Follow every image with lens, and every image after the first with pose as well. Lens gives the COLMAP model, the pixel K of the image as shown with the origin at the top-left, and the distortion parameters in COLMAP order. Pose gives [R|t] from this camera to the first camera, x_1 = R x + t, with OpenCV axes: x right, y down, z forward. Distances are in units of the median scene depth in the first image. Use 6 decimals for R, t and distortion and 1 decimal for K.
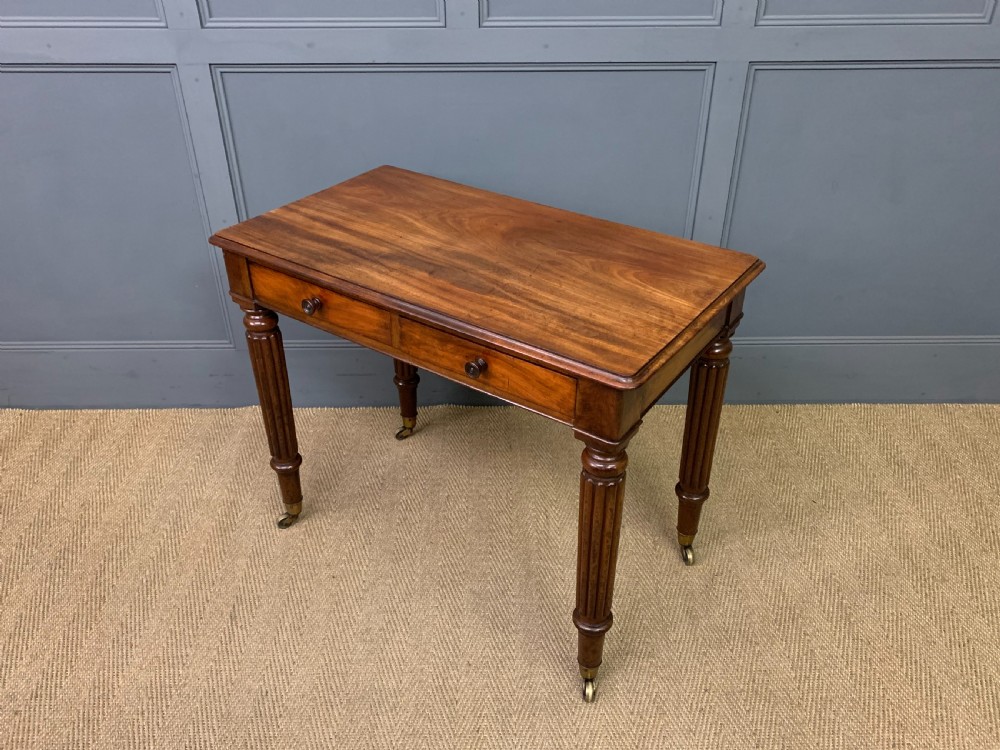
lens RADIAL K [[804.6, 0, 504.0], [0, 804.6, 374.4], [0, 0, 1]] dist [0.002640, 0.007126]
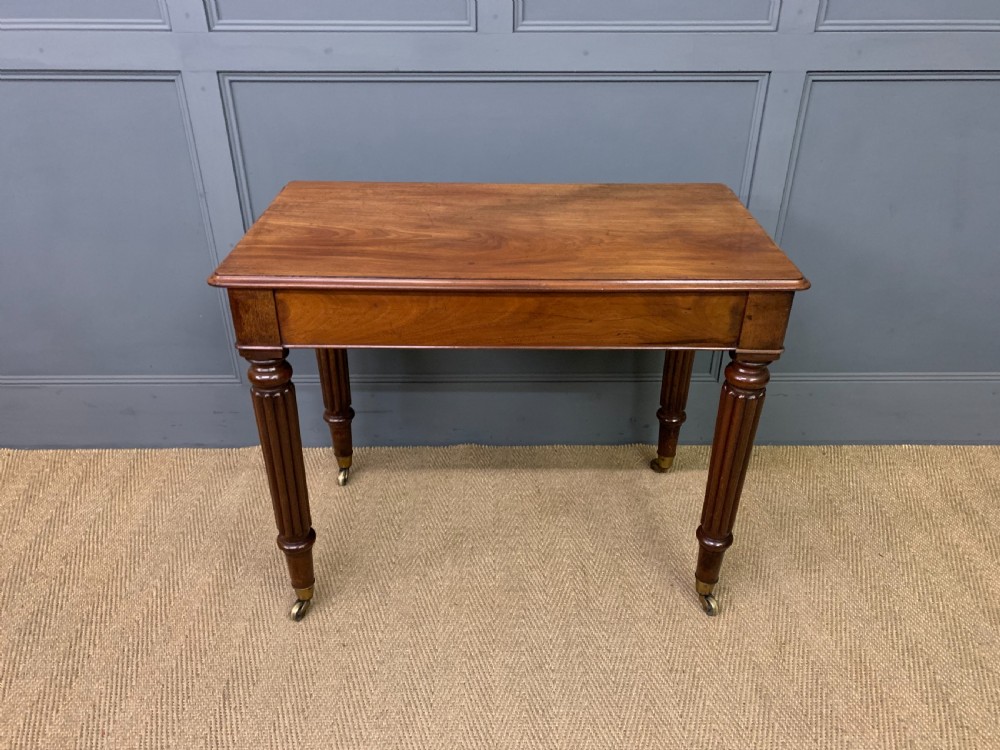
lens RADIAL K [[736.8, 0, 503.7], [0, 736.8, 367.7], [0, 0, 1]] dist [0.004620, 0.005865]
pose [[0.999993, 0.002573, 0.002542, -0.042757], [-0.002413, 0.998115, -0.061324, 0.001116], [-0.002695, 0.061317, 0.998115, 0.186727]]
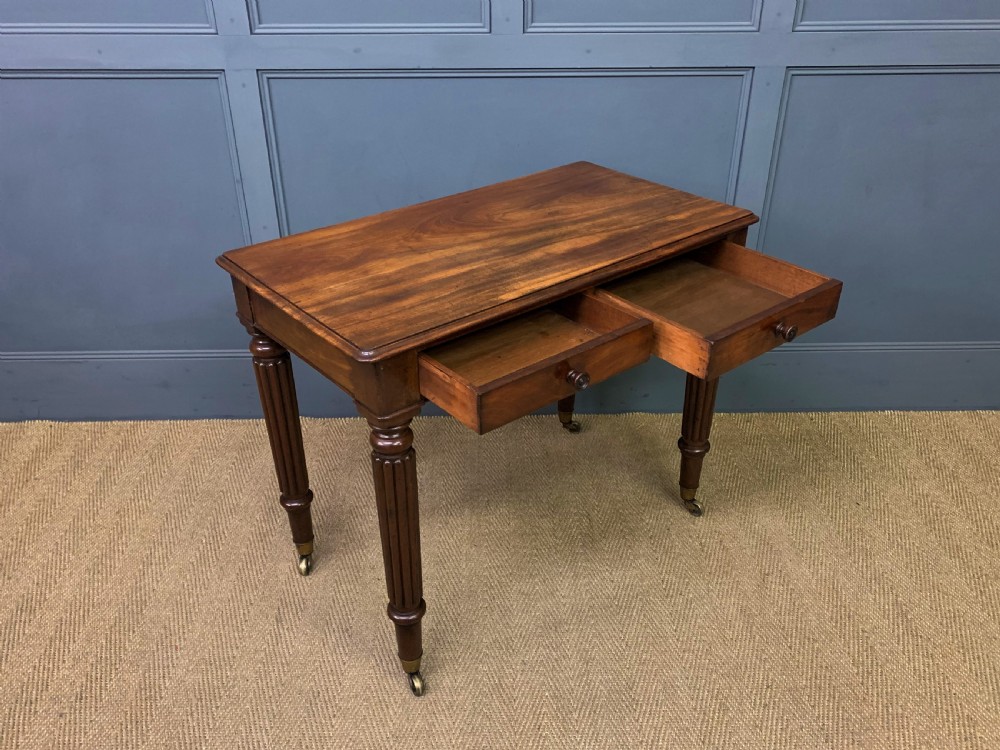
lens RADIAL K [[804.5, 0, 502.6], [0, 804.5, 375.1], [0, 0, 1]] dist [0.002636, 0.007006]
pose [[0.999941, -0.005303, 0.009435, -0.068813], [0.005806, 0.998519, -0.054099, 0.056890], [-0.009134, 0.054150, 0.998491, 0.004541]]
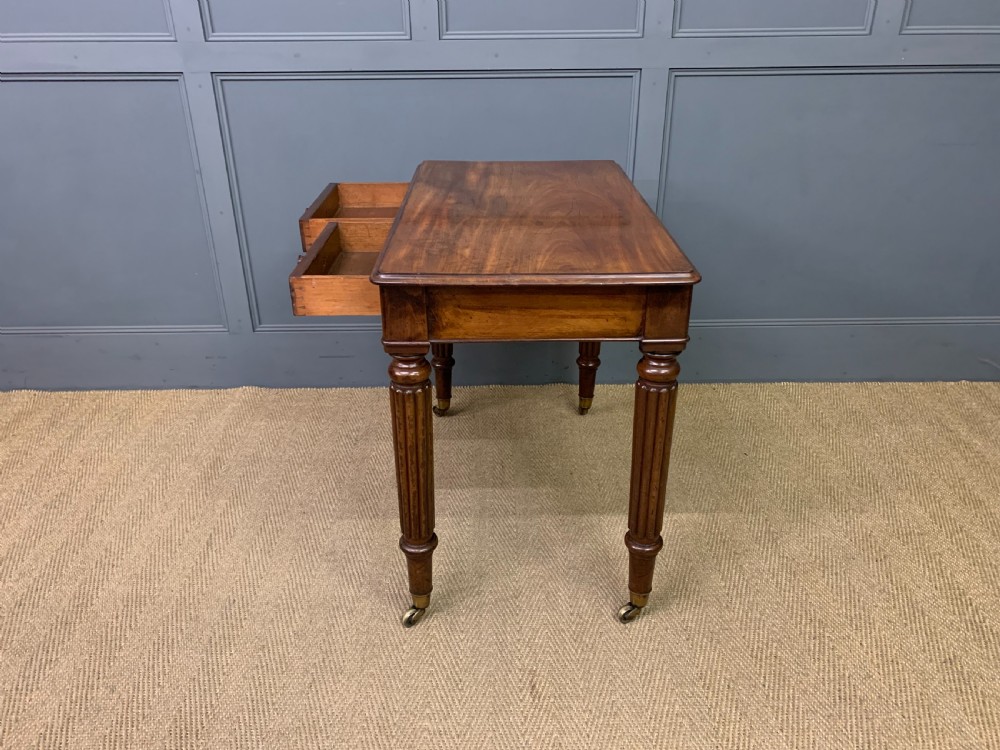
lens RADIAL K [[728.8, 0, 496.9], [0, 728.8, 365.2], [0, 0, 1]] dist [0.004737, 0.005447]
pose [[0.999981, -0.005991, -0.001426, 0.052379], [0.005768, 0.992287, -0.123827, 0.177923], [0.002157, 0.123816, 0.992303, -0.006795]]
